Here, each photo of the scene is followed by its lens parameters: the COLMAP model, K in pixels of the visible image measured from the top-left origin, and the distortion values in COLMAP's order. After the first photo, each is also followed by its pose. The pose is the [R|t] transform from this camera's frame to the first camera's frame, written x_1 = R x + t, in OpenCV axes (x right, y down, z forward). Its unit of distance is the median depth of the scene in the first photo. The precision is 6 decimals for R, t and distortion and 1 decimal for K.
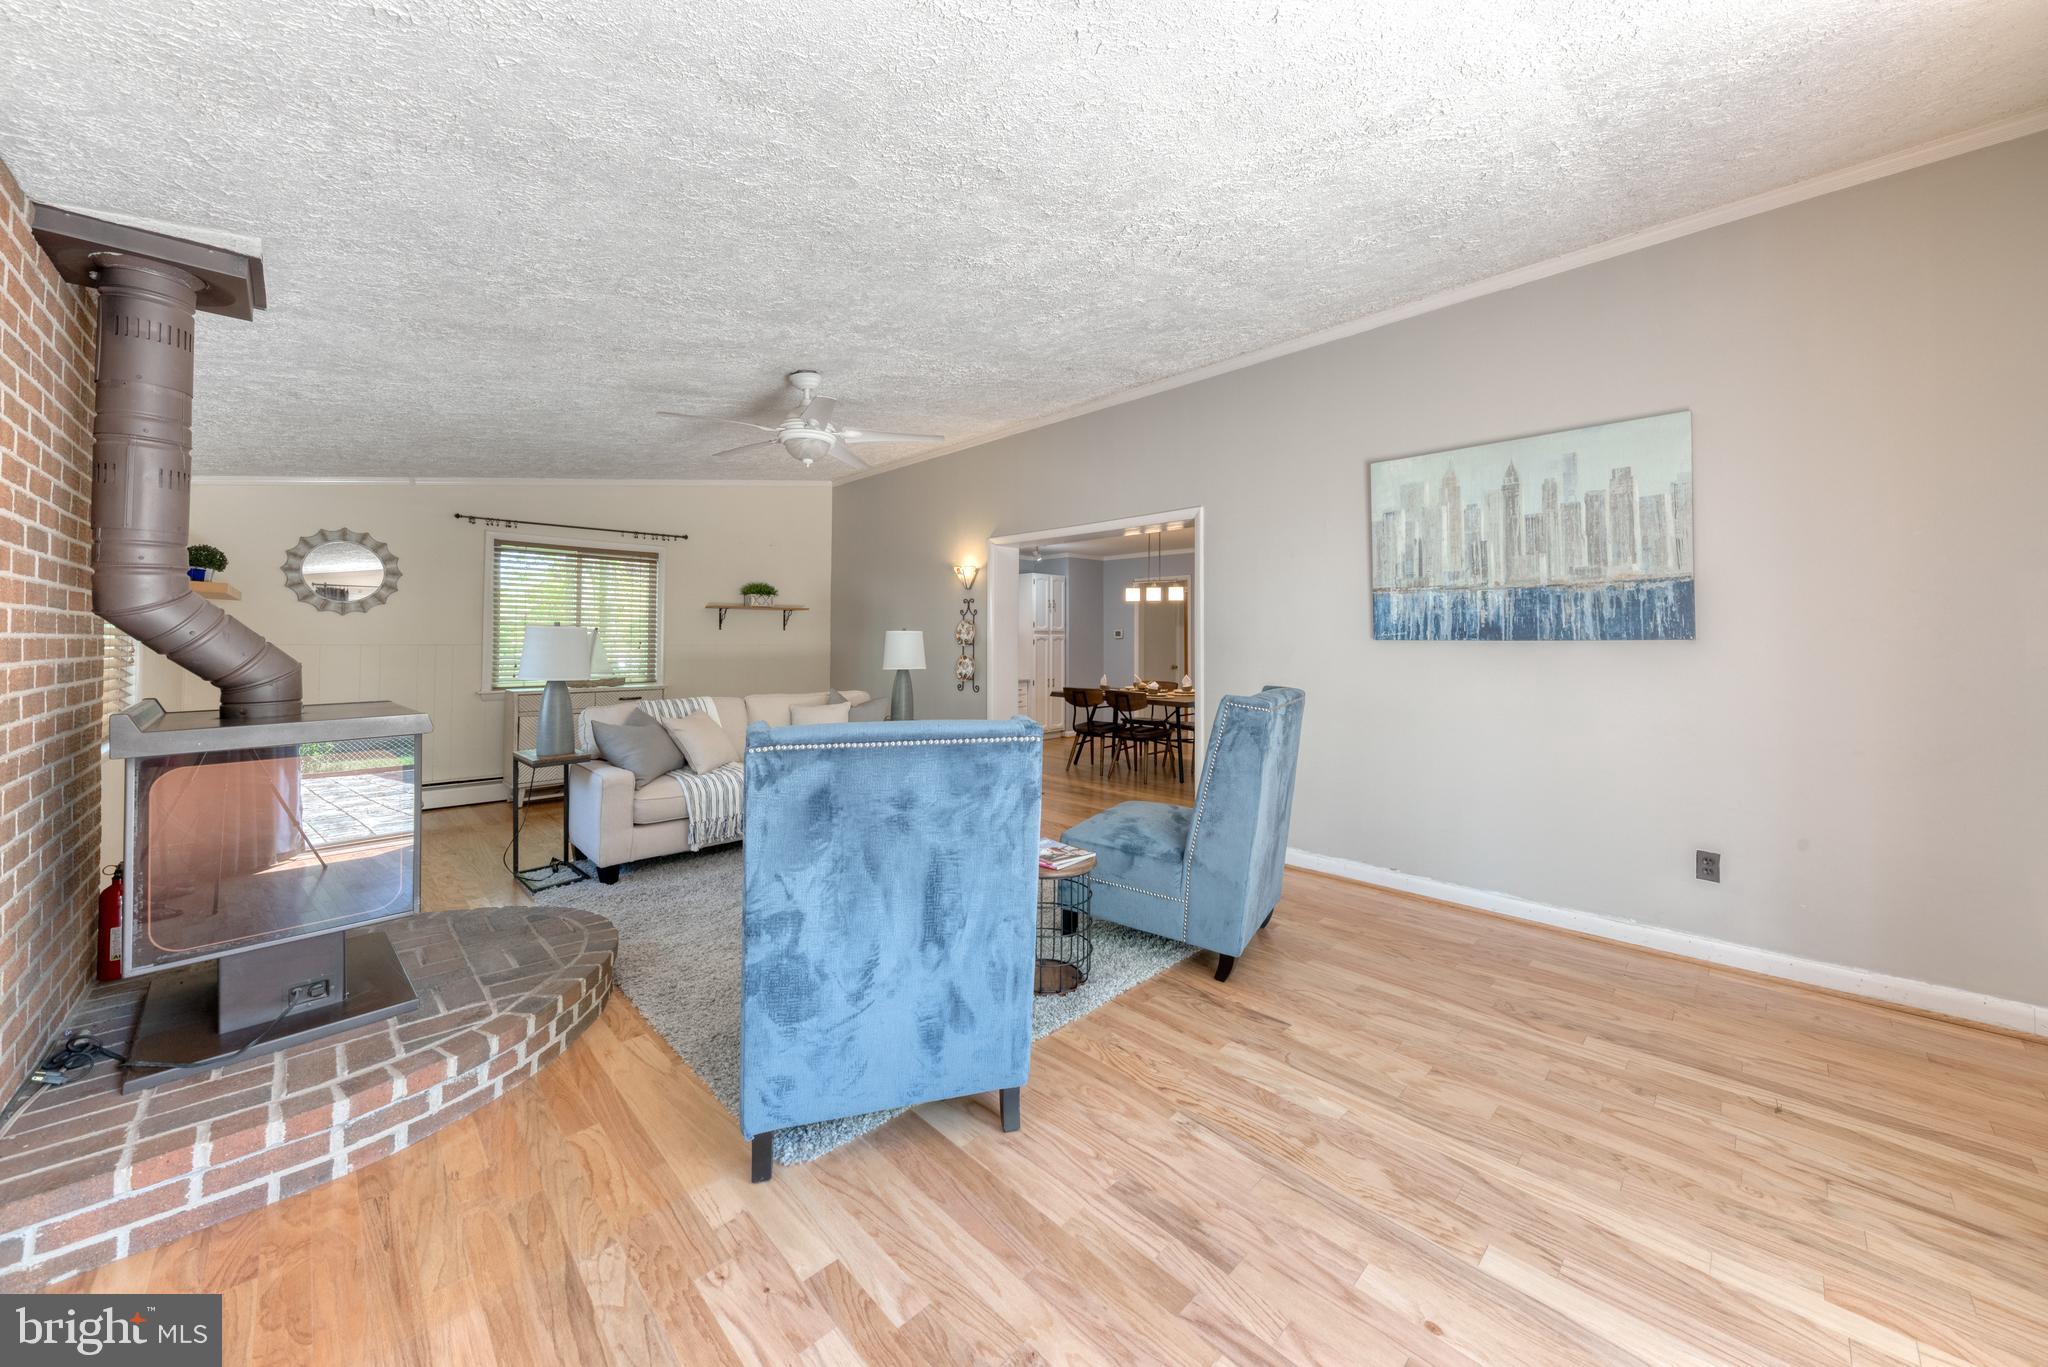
lens RADIAL K [[725.0, 0, 1013.3], [0, 725.0, 635.5], [0, 0, 1]] dist [0.003698, -0.001228]
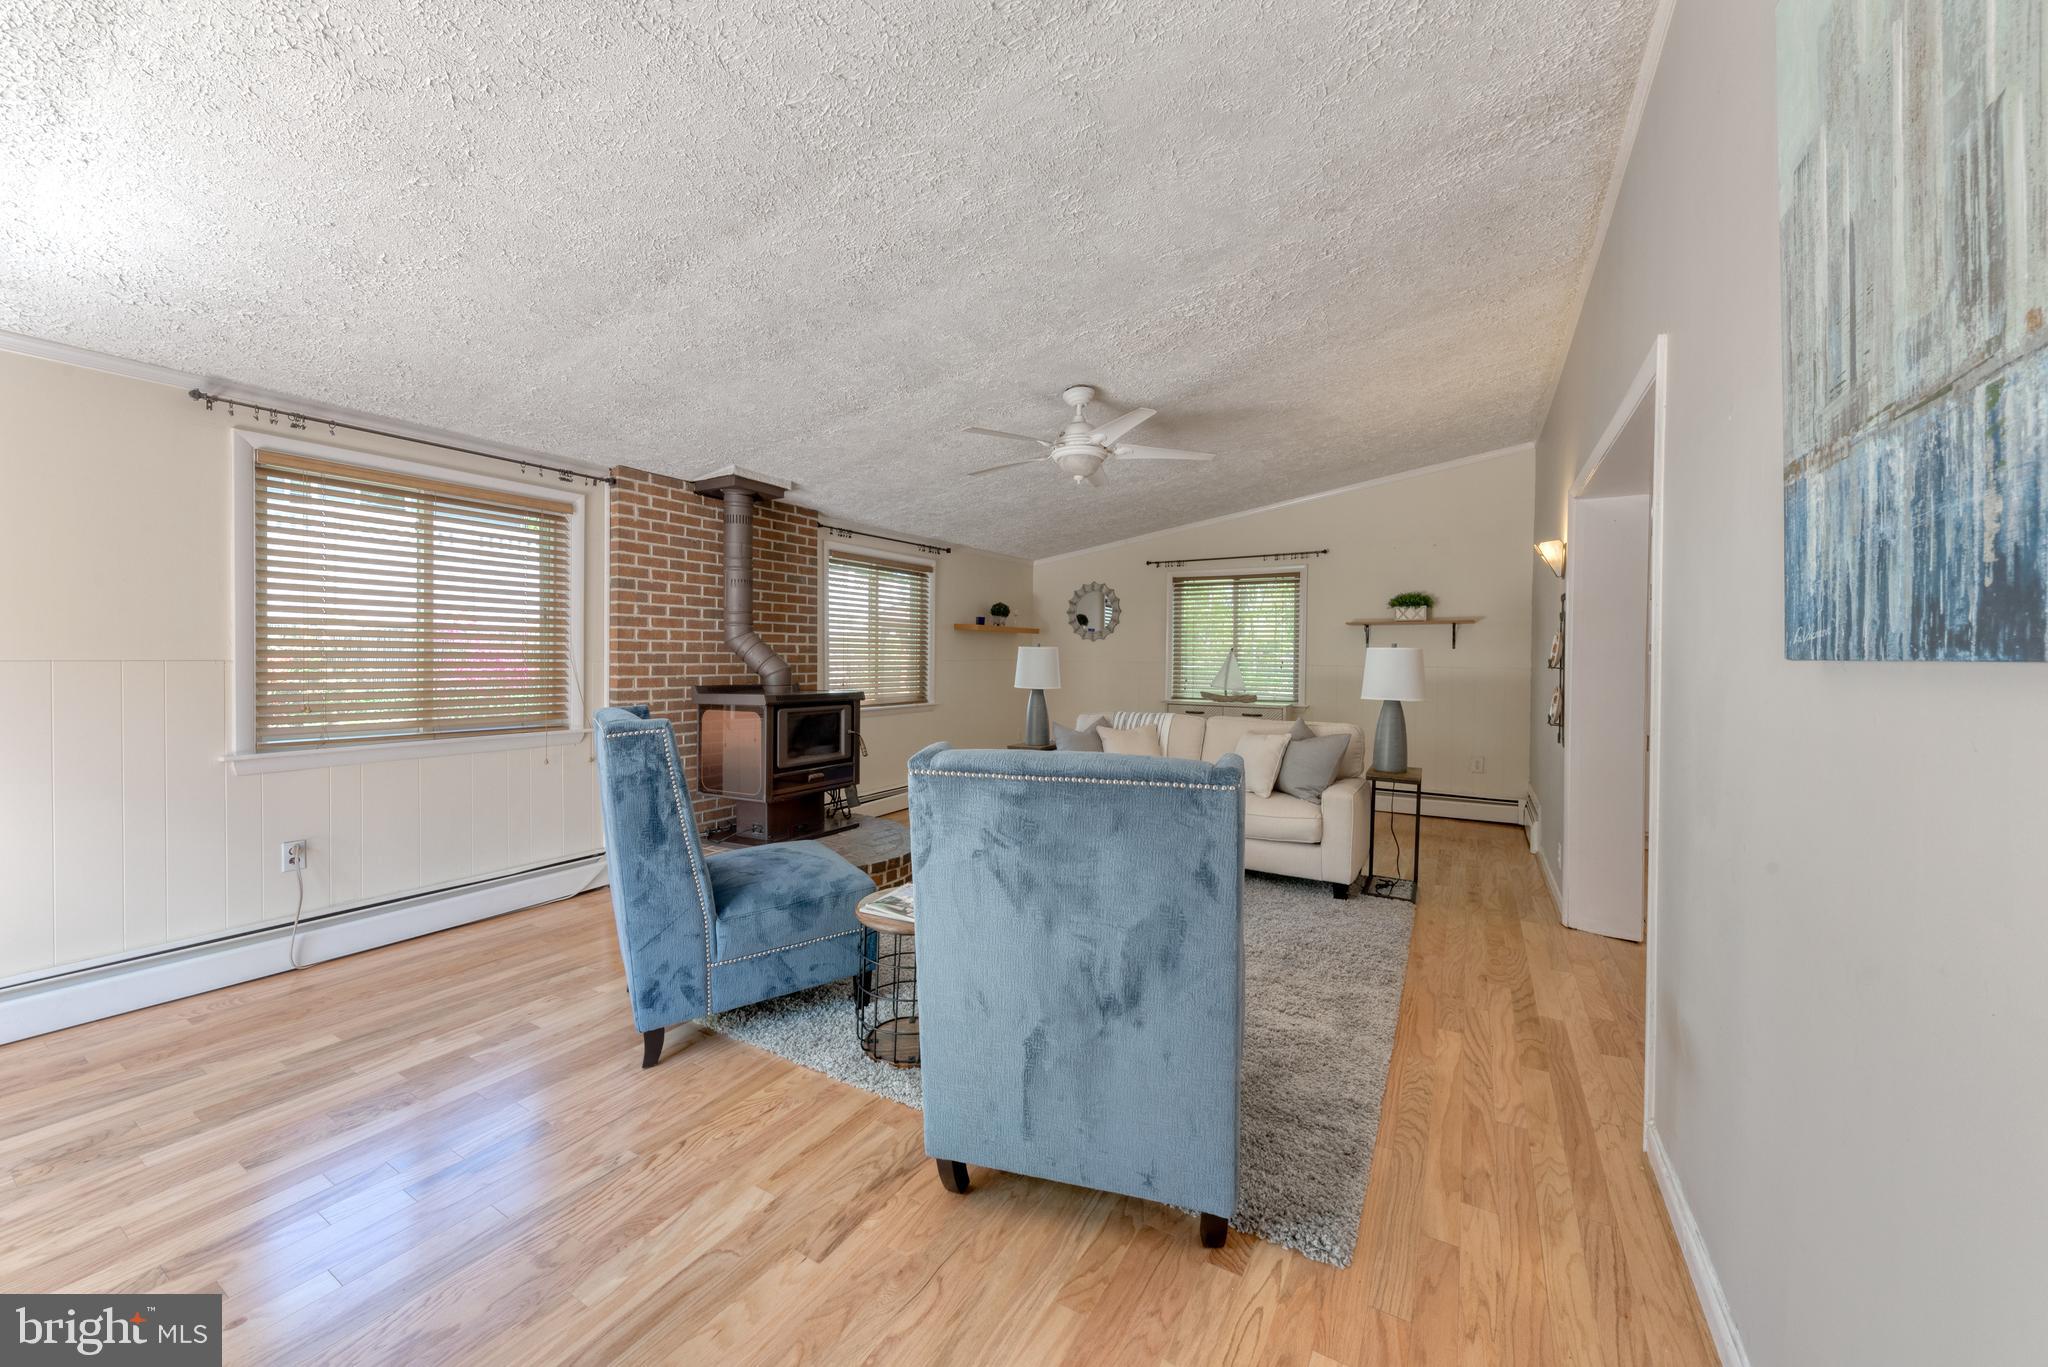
lens RADIAL K [[744.8, 0, 1035.9], [0, 744.8, 669.2], [0, 0, 1]] dist [0.000510, 0.000010]
pose [[0.280672, 0.015723, -0.959675, 0.762674], [-0.001418, 0.999872, 0.015967, 0.006393], [0.959803, -0.003121, 0.280658, 0.726874]]
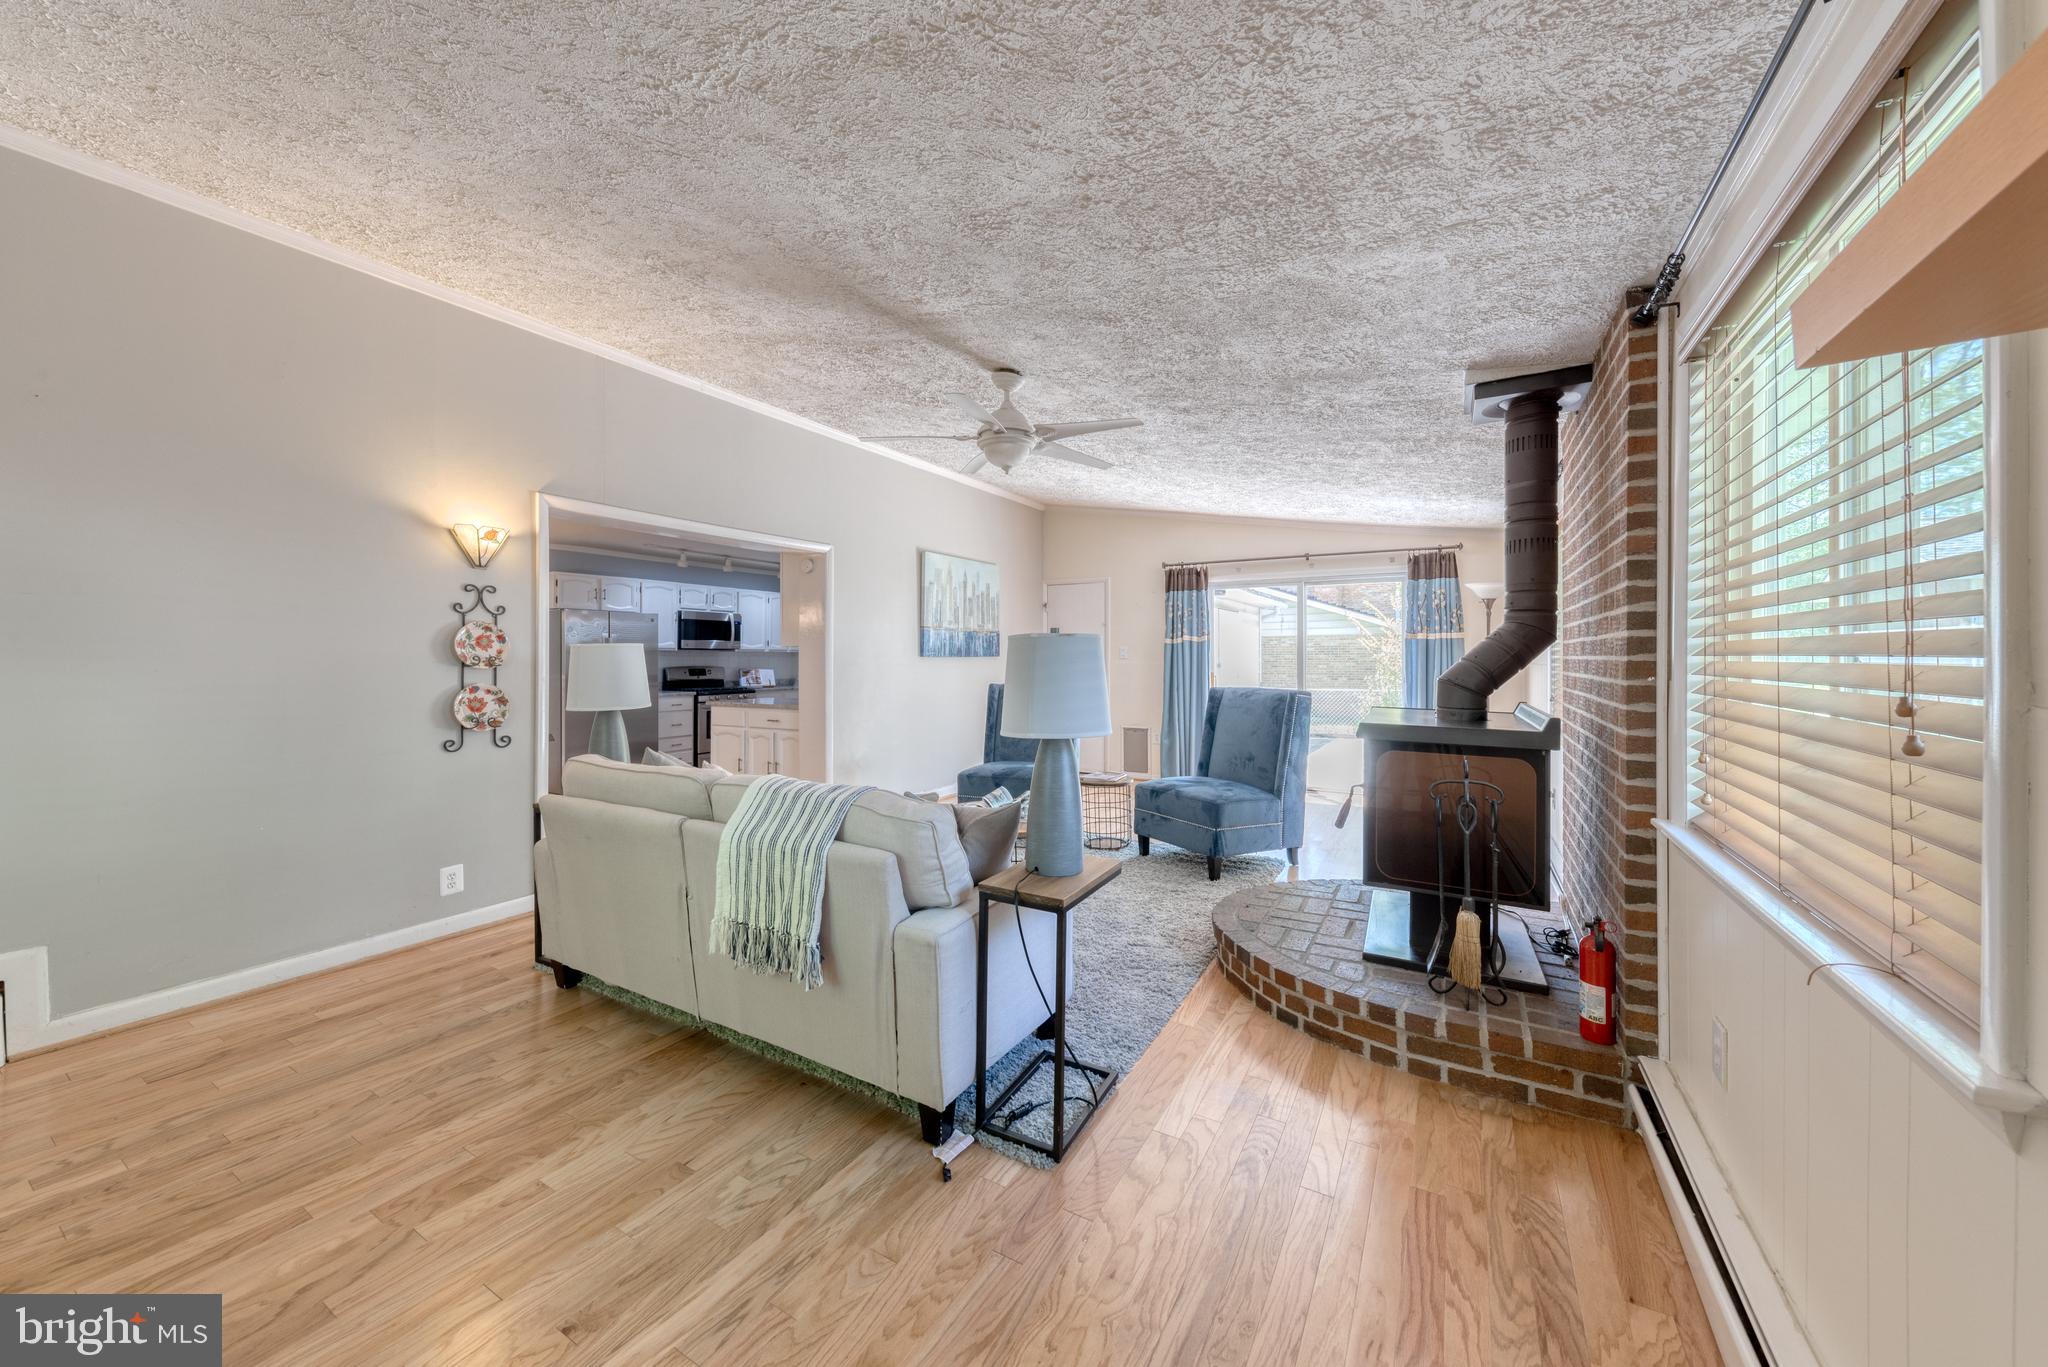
lens RADIAL K [[725.0, 0, 1014.6], [0, 725.0, 662.8], [0, 0, 1]] dist [0.003698, -0.001228]
pose [[-0.251238, -0.004479, 0.967915, -1.304700], [-0.000112, 0.999989, 0.004599, 0.012969], [-0.967925, 0.001047, -0.251236, 1.353457]]
